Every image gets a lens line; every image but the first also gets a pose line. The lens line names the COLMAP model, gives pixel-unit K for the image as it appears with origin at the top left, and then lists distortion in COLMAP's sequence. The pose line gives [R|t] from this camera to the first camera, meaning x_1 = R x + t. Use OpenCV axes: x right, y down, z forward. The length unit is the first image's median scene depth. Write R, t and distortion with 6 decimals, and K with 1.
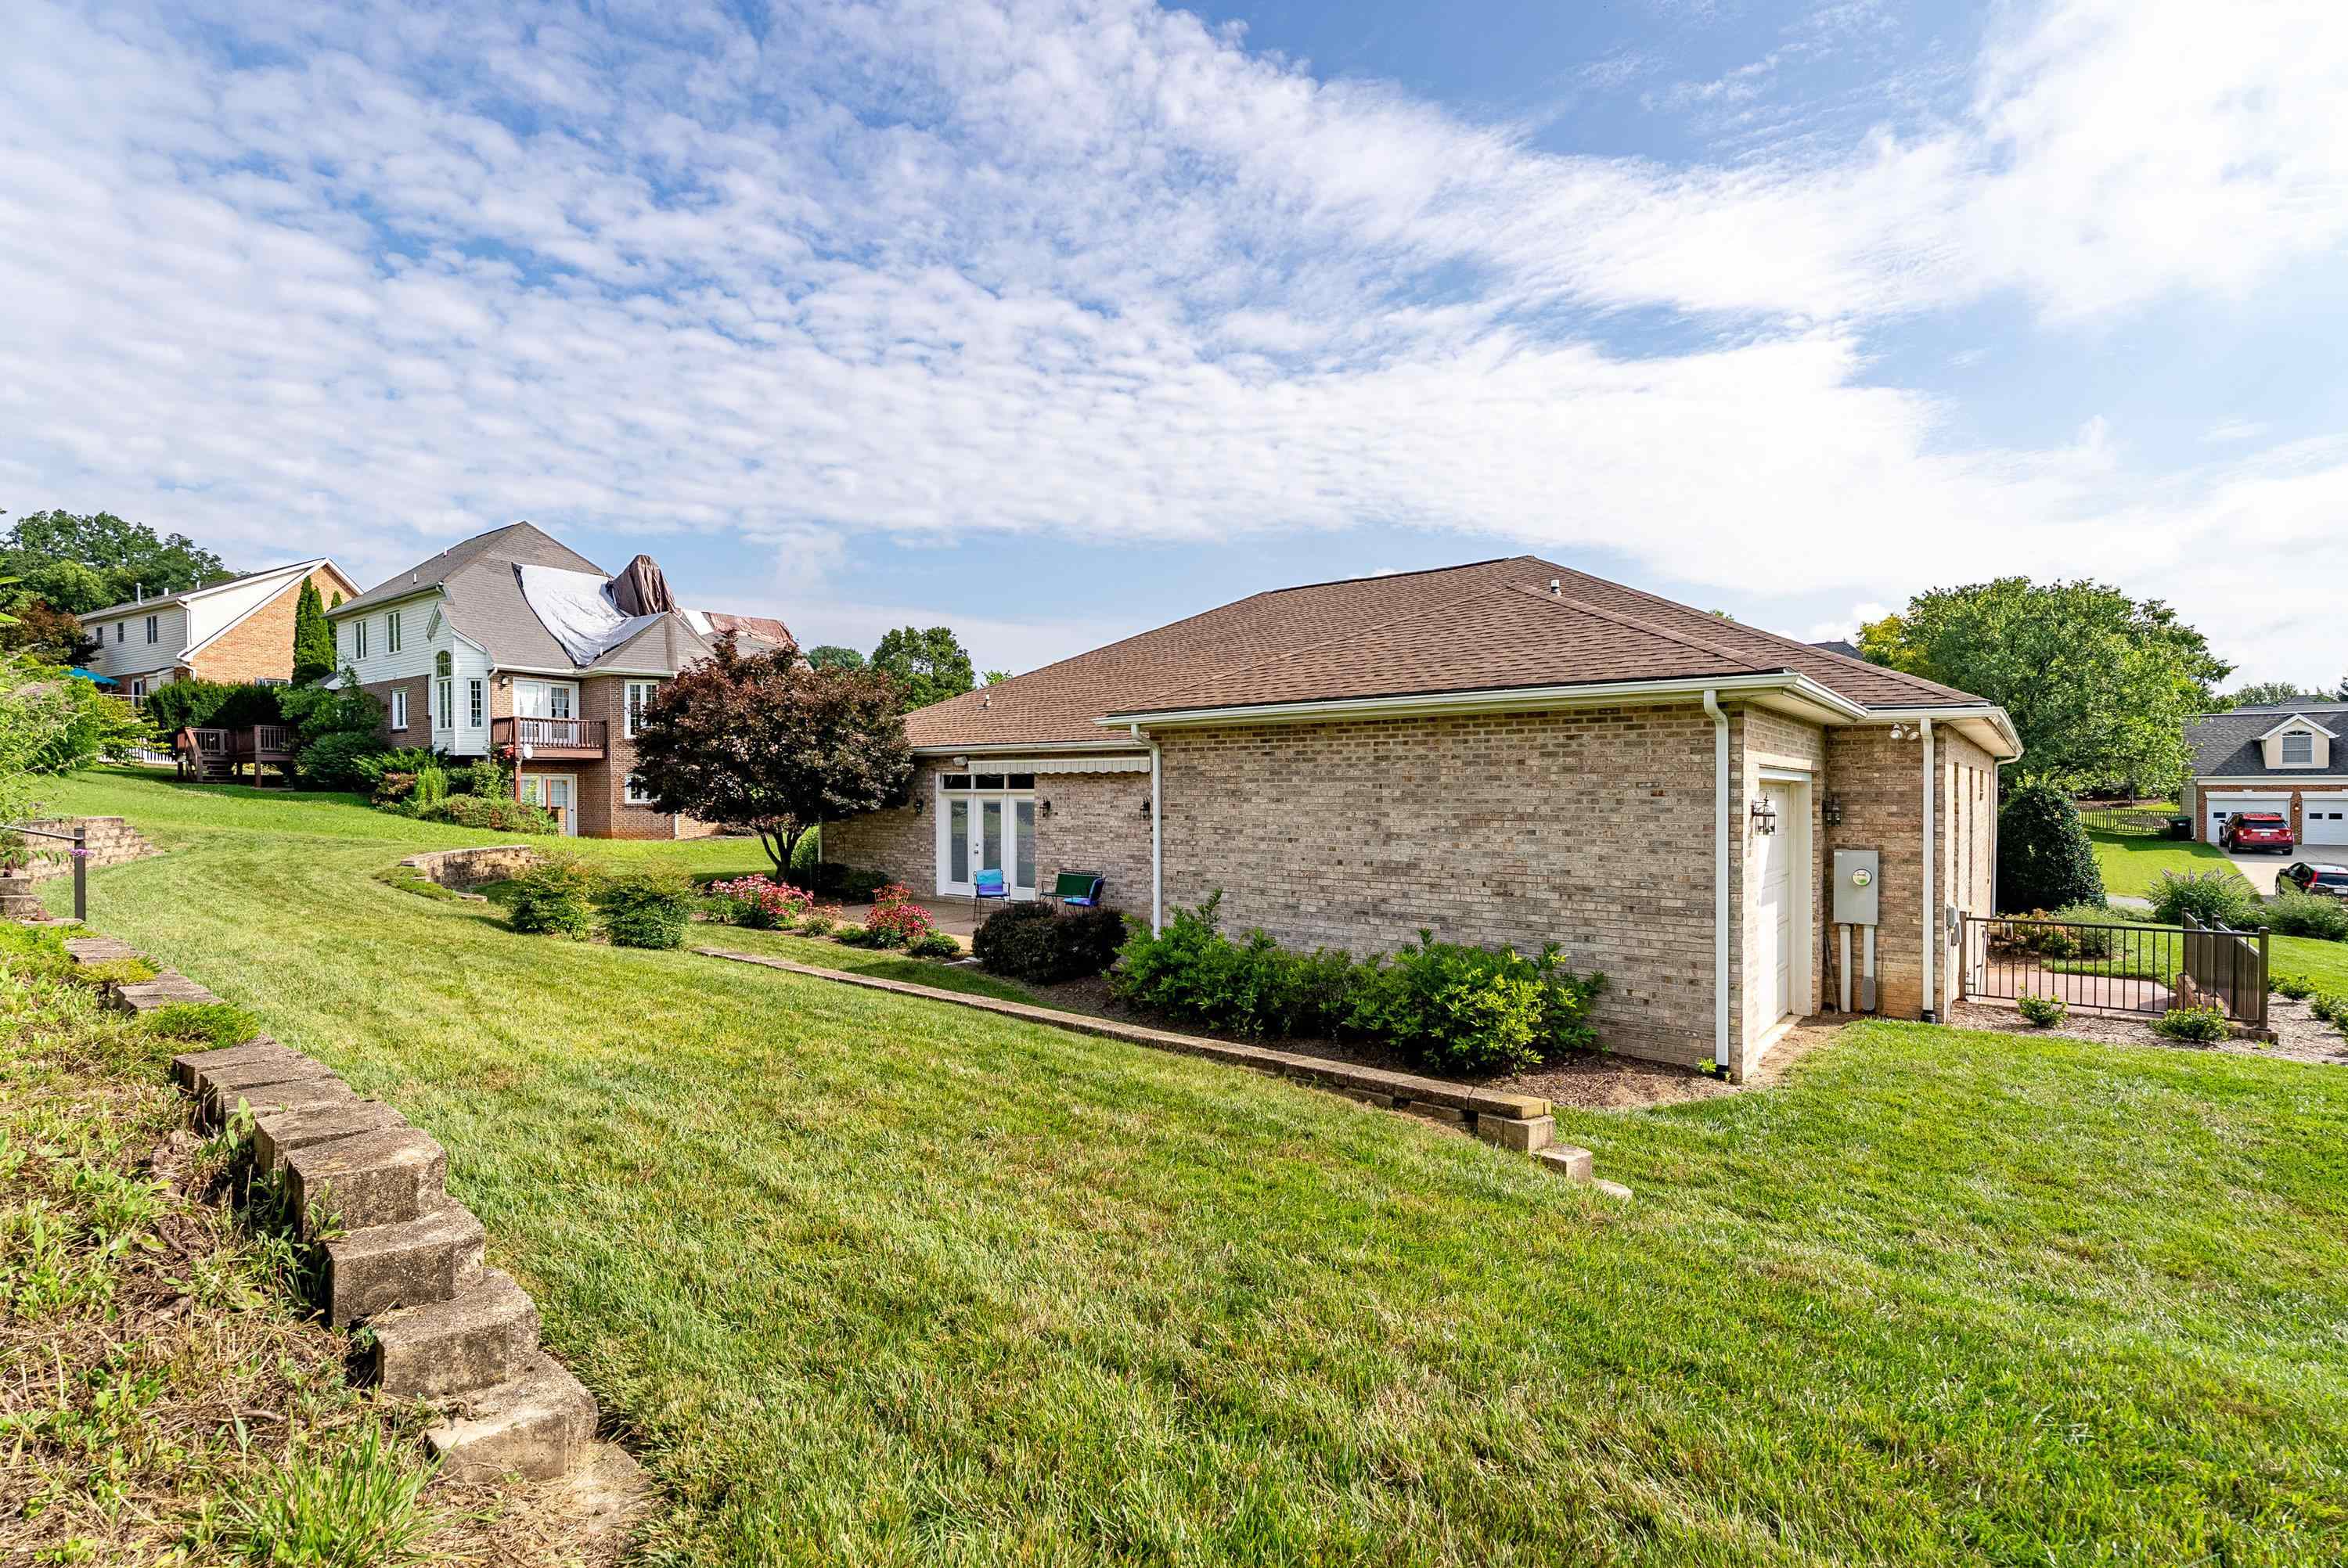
lens RADIAL K [[1065.3, 0, 1220.6], [0, 1065.3, 812.6], [0, 0, 1]] dist [0.011698, -0.000273]
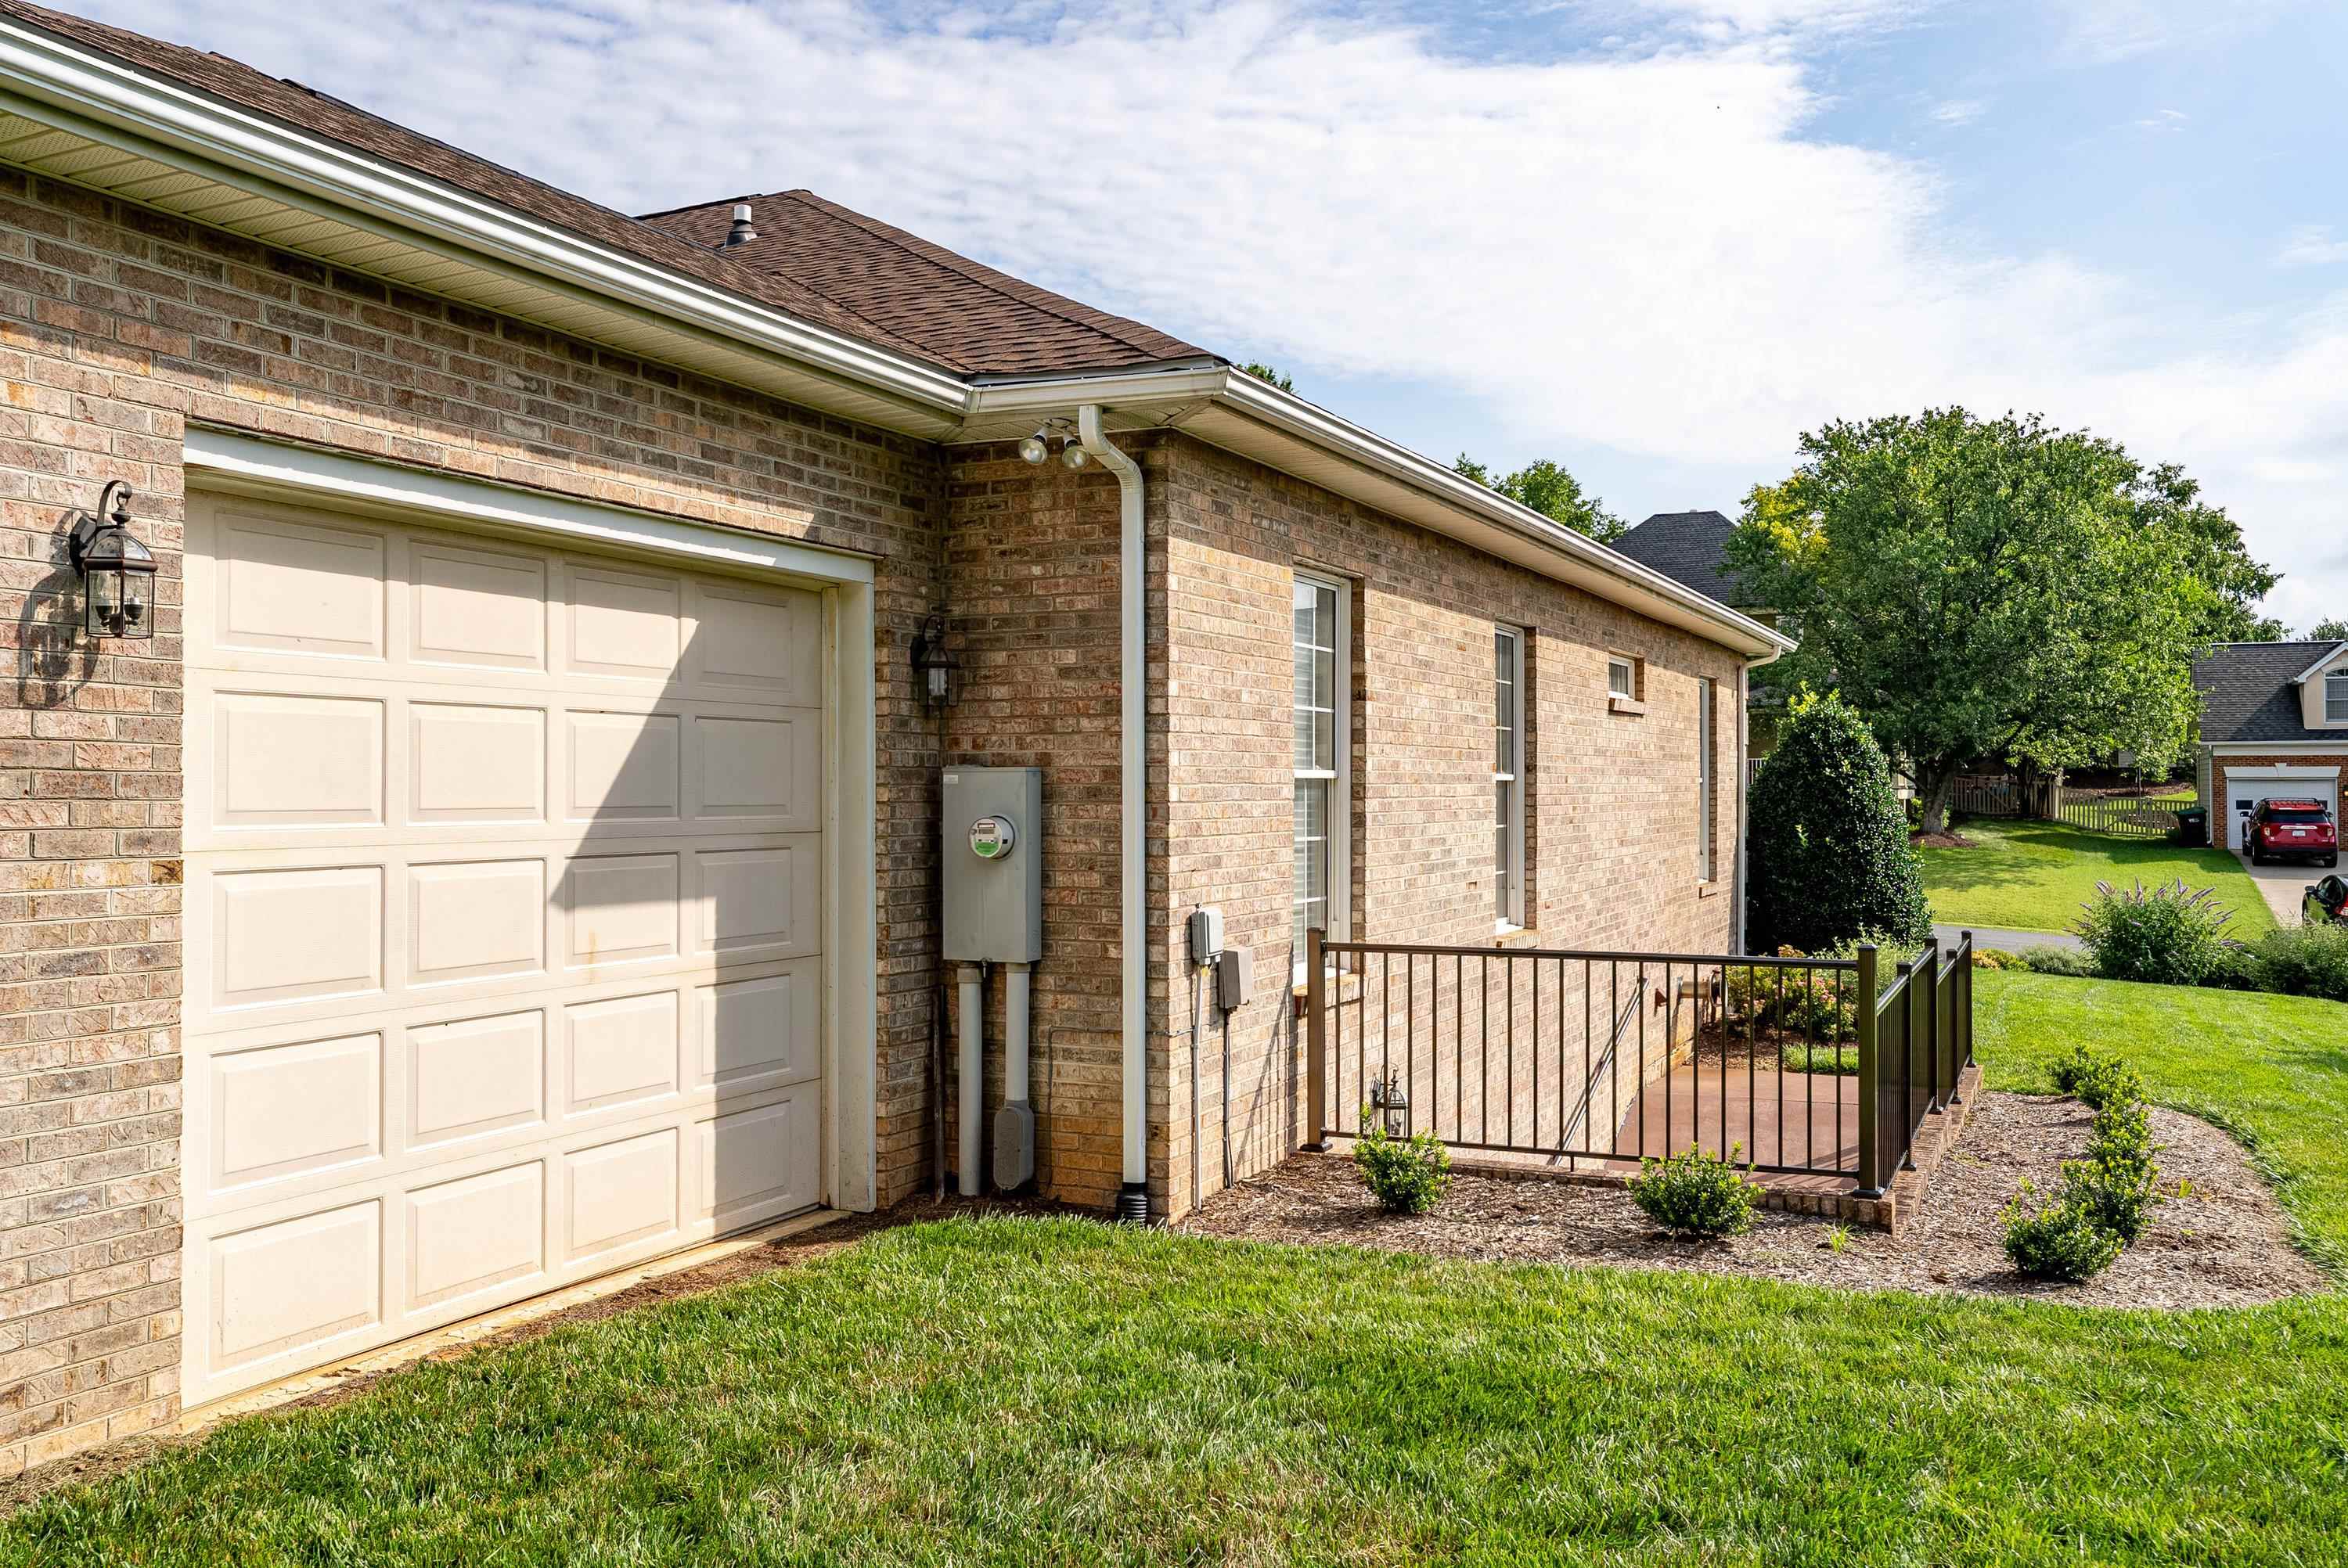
lens RADIAL K [[1936.1, 0, 1174.5], [0, 1936.1, 779.4], [0, 0, 1]] dist [0.007123, 0.008382]
pose [[0.975088, 0.001026, 0.221816, 0.177525], [0.003847, 0.999761, -0.021533, 0.019113], [-0.221785, 0.021850, 0.974851, 0.110419]]
